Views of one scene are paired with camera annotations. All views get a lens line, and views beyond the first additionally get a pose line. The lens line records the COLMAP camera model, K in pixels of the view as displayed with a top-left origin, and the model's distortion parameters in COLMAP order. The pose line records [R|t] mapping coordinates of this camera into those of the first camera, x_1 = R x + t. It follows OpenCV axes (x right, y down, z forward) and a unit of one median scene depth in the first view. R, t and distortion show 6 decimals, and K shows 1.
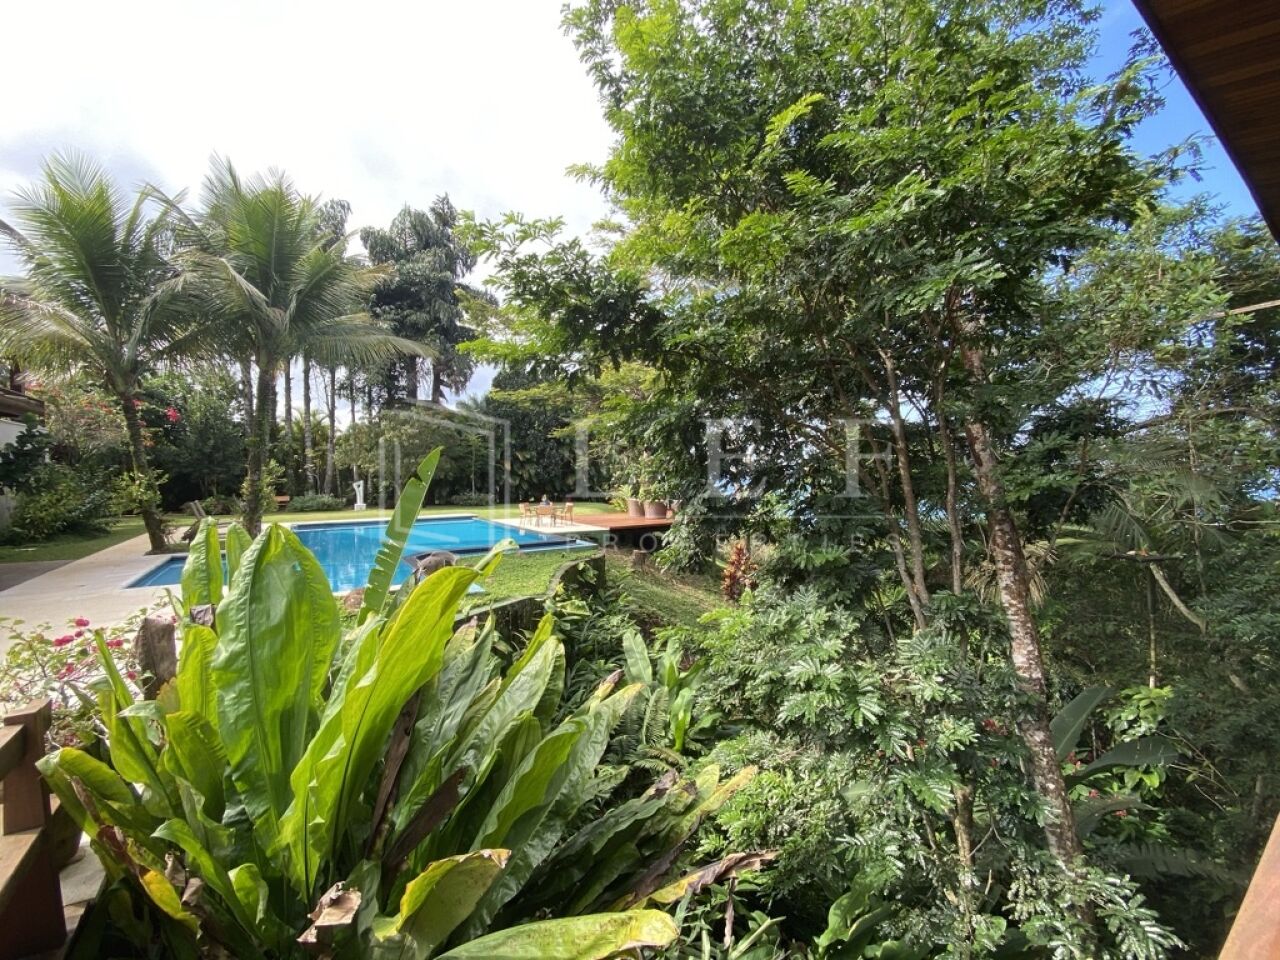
lens RADIAL K [[520.5, 0, 643.5], [0, 520.5, 483.3], [0, 0, 1]] dist [0.010379, -0.015430]
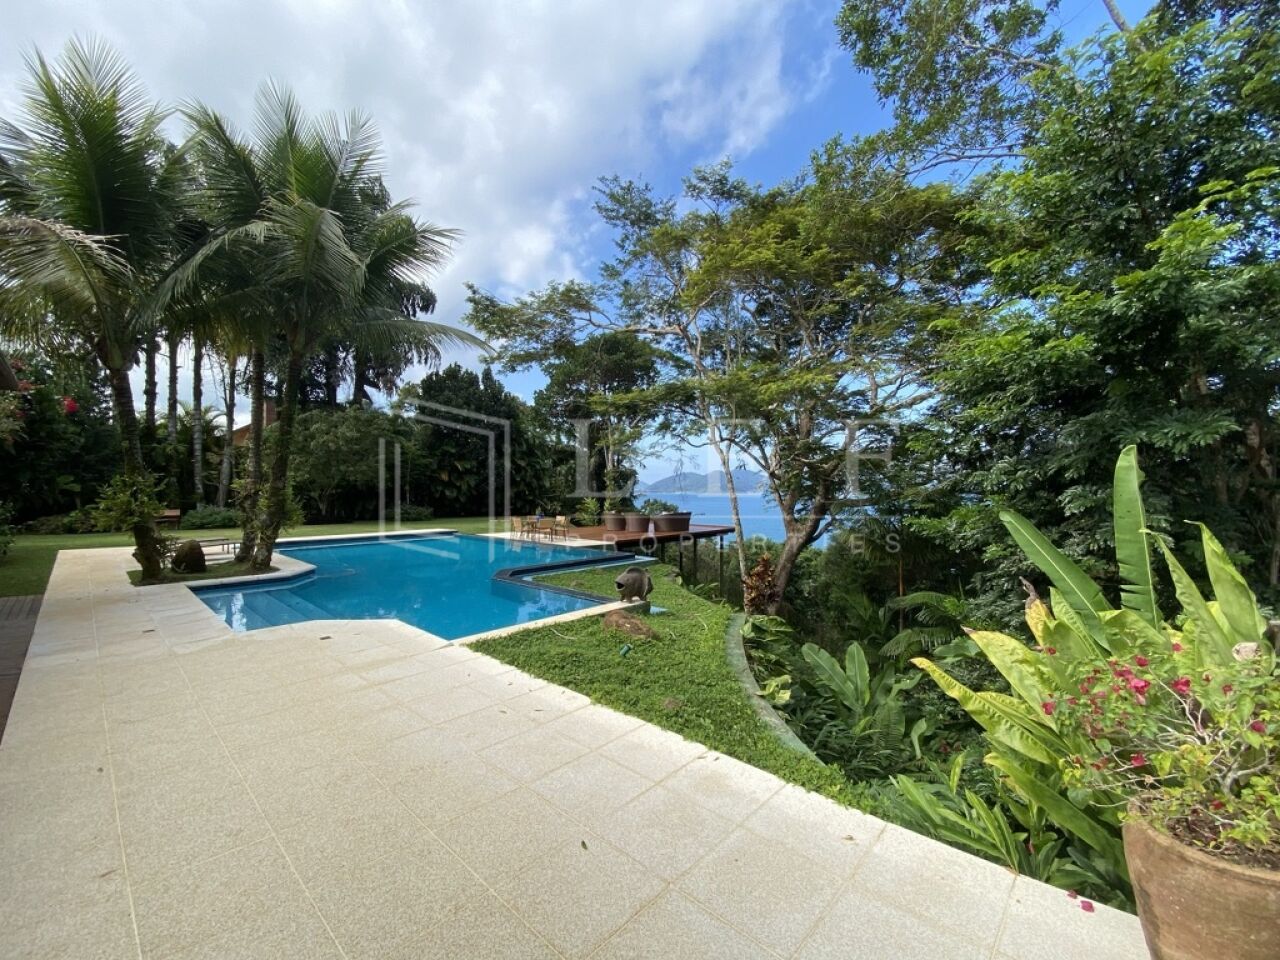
lens RADIAL K [[520.5, 0, 643.9], [0, 520.5, 481.9], [0, 0, 1]] dist [0.010379, -0.015430]
pose [[0.971503, 0.010076, 0.236812, -0.149031], [-0.002911, 0.999528, -0.030583, 0.003601], [-0.237009, 0.029022, 0.971074, 0.032336]]
